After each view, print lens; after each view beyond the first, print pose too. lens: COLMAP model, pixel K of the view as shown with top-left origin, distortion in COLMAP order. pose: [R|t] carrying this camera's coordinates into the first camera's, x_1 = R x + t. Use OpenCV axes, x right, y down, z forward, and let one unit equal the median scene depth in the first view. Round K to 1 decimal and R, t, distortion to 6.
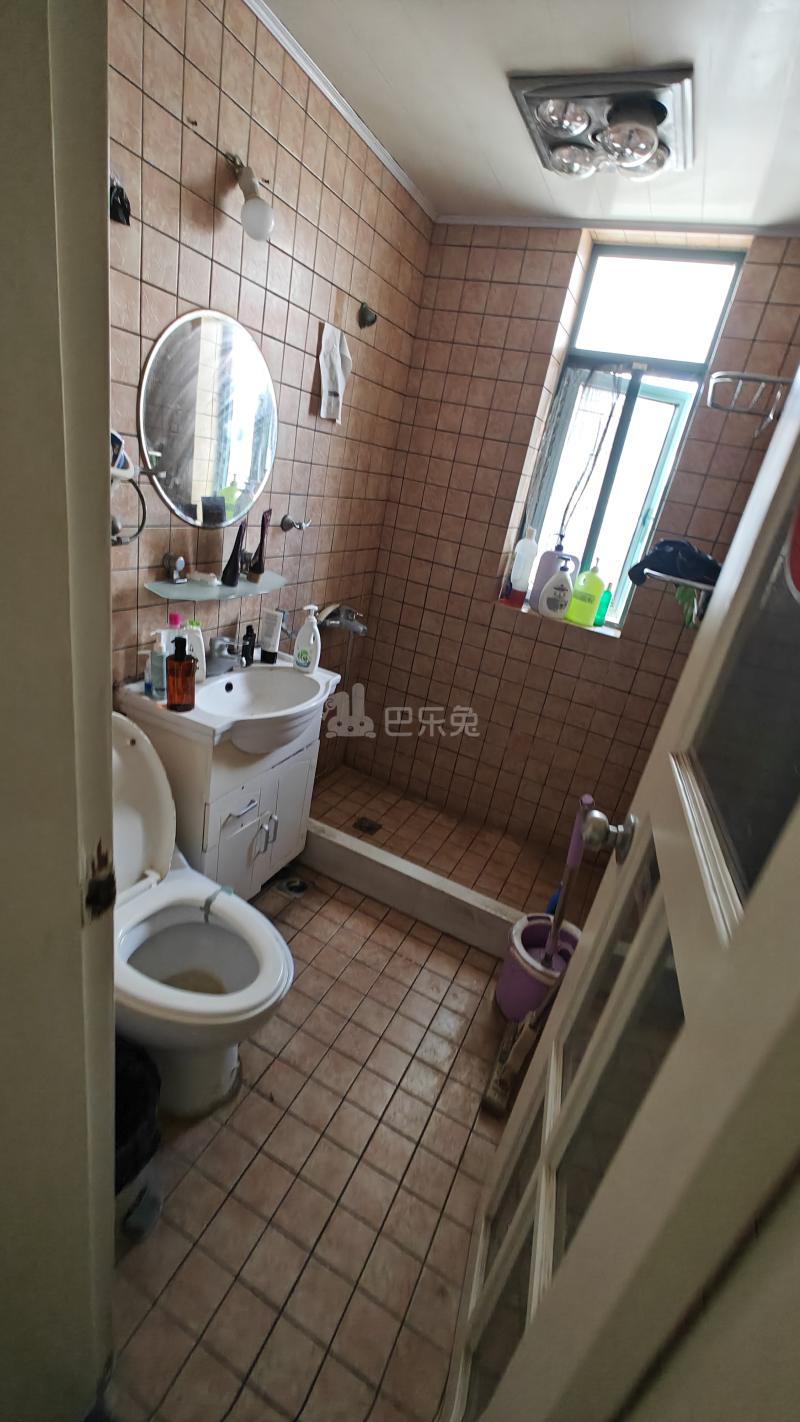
lens RADIAL K [[552.3, 0, 414.0], [0, 552.3, 727.8], [0, 0, 1]] dist [0.000473, 0.000309]
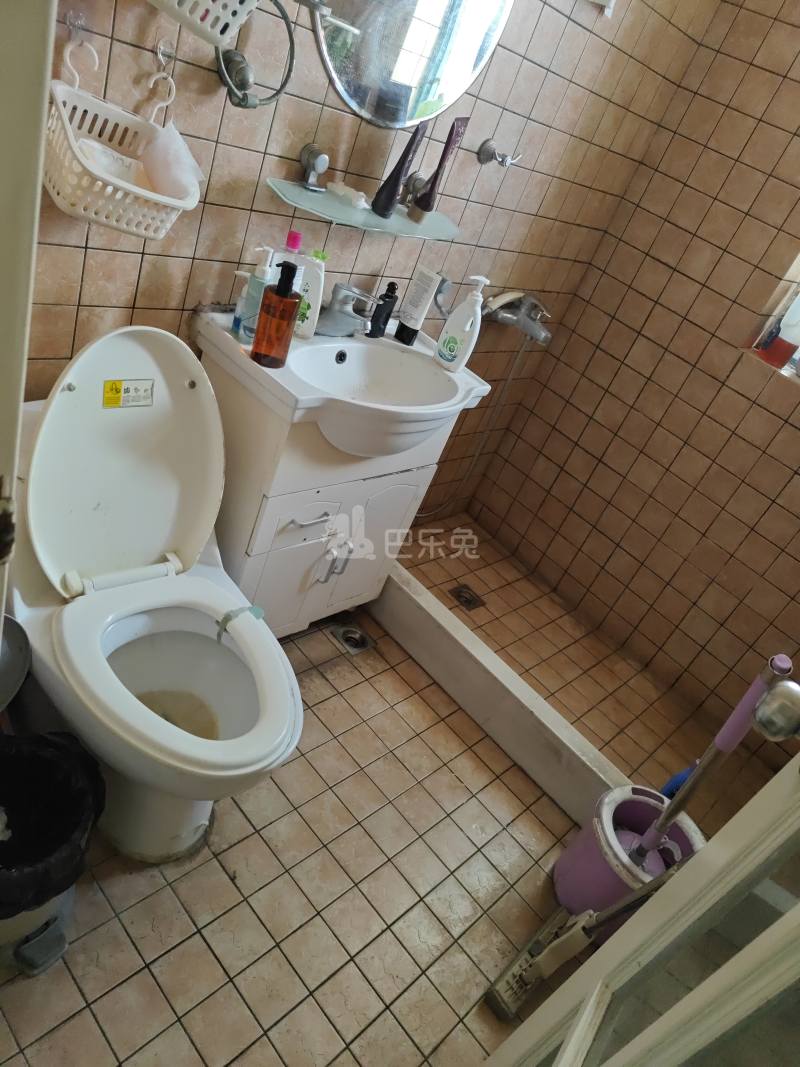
lens RADIAL K [[656.9, 0, 451.4], [0, 656.9, 572.1], [0, 0, 1]] dist [0.011229, 0.001039]
pose [[0.933759, 0.317719, -0.164770, 0.037726], [-0.296431, 0.944528, 0.141407, 0.029047], [0.200558, -0.083197, 0.976143, 0.145245]]
